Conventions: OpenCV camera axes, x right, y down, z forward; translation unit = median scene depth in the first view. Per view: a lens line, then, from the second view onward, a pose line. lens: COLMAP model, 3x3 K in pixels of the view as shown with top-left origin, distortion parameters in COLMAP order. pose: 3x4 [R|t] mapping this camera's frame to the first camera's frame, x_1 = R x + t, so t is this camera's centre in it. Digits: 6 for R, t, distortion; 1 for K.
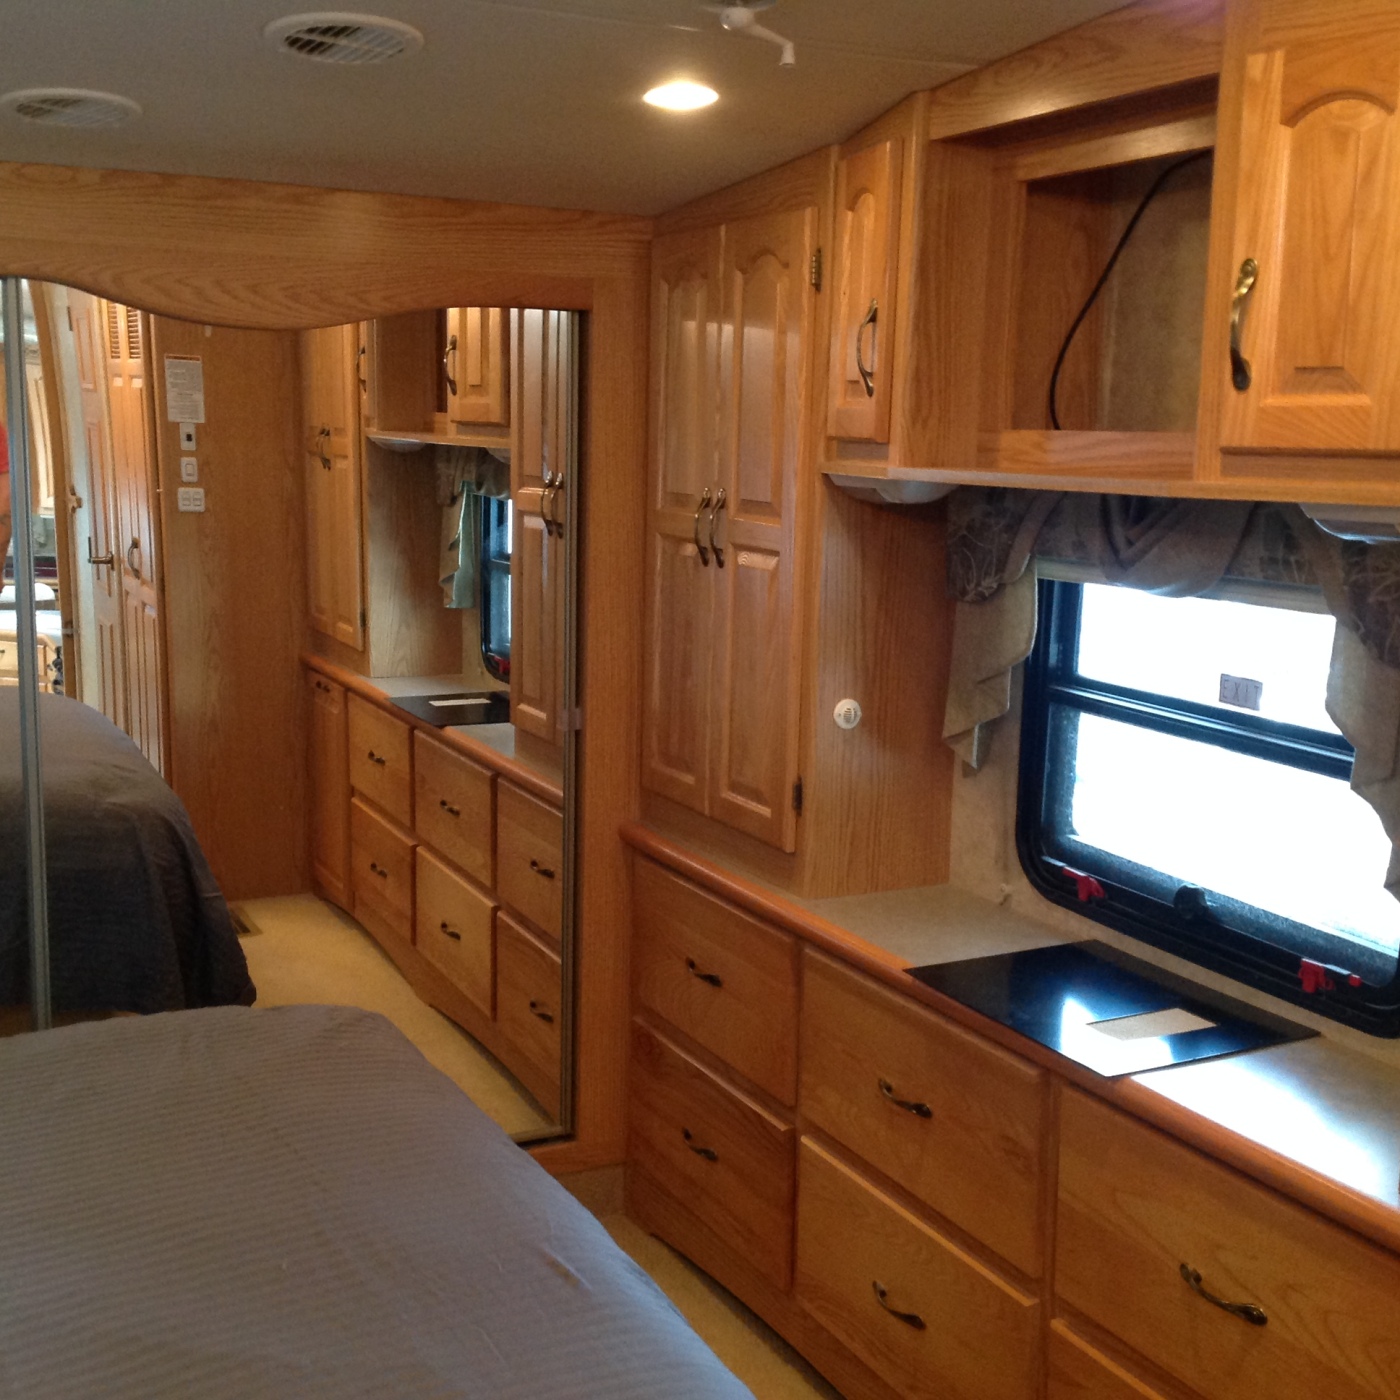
lens RADIAL K [[1771.3, 0, 700.0], [0, 1771.3, 700.0], [0, 0, 1]] dist [0.198944, -0.473297]
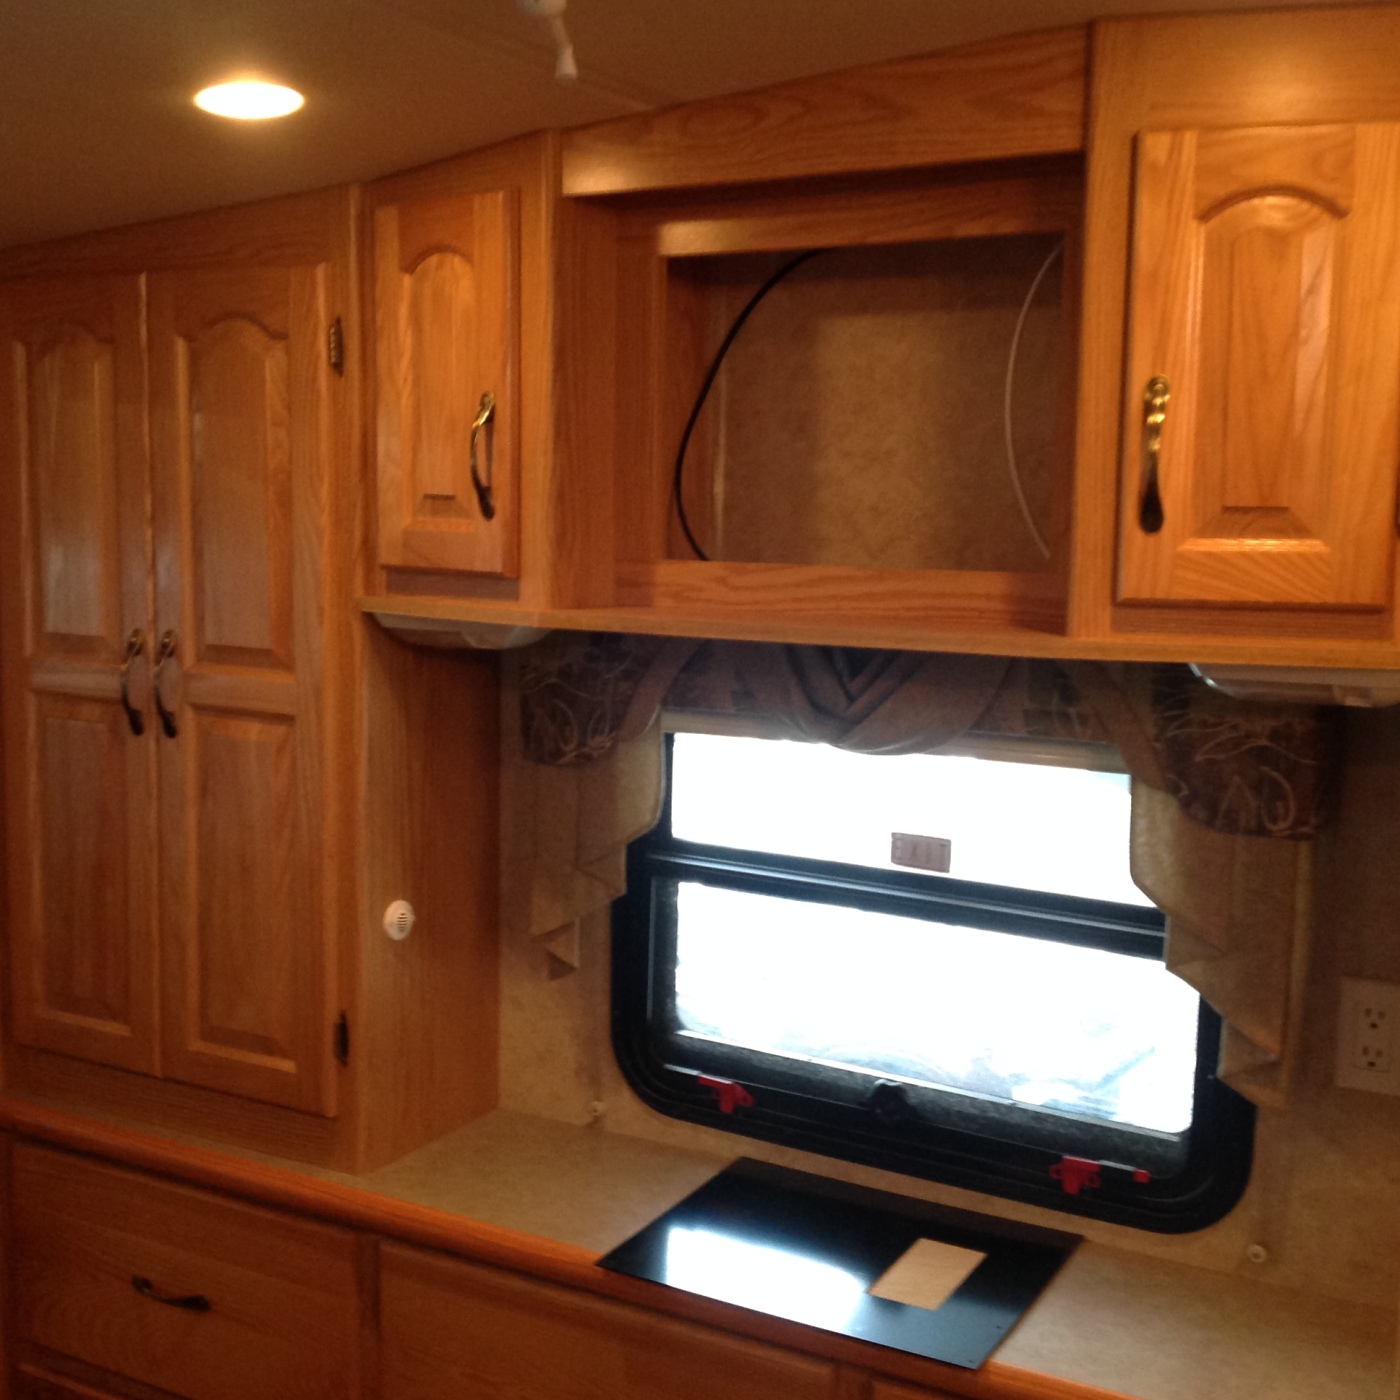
lens RADIAL K [[1771.3, 0, 700.0], [0, 1771.3, 700.0], [0, 0, 1]] dist [0.198944, -0.473297]
pose [[0.835097, -0.071650, 0.545416, -0.226650], [0.087079, 0.996198, -0.002460, -0.075182], [-0.543167, 0.049548, 0.838162, 0.285906]]
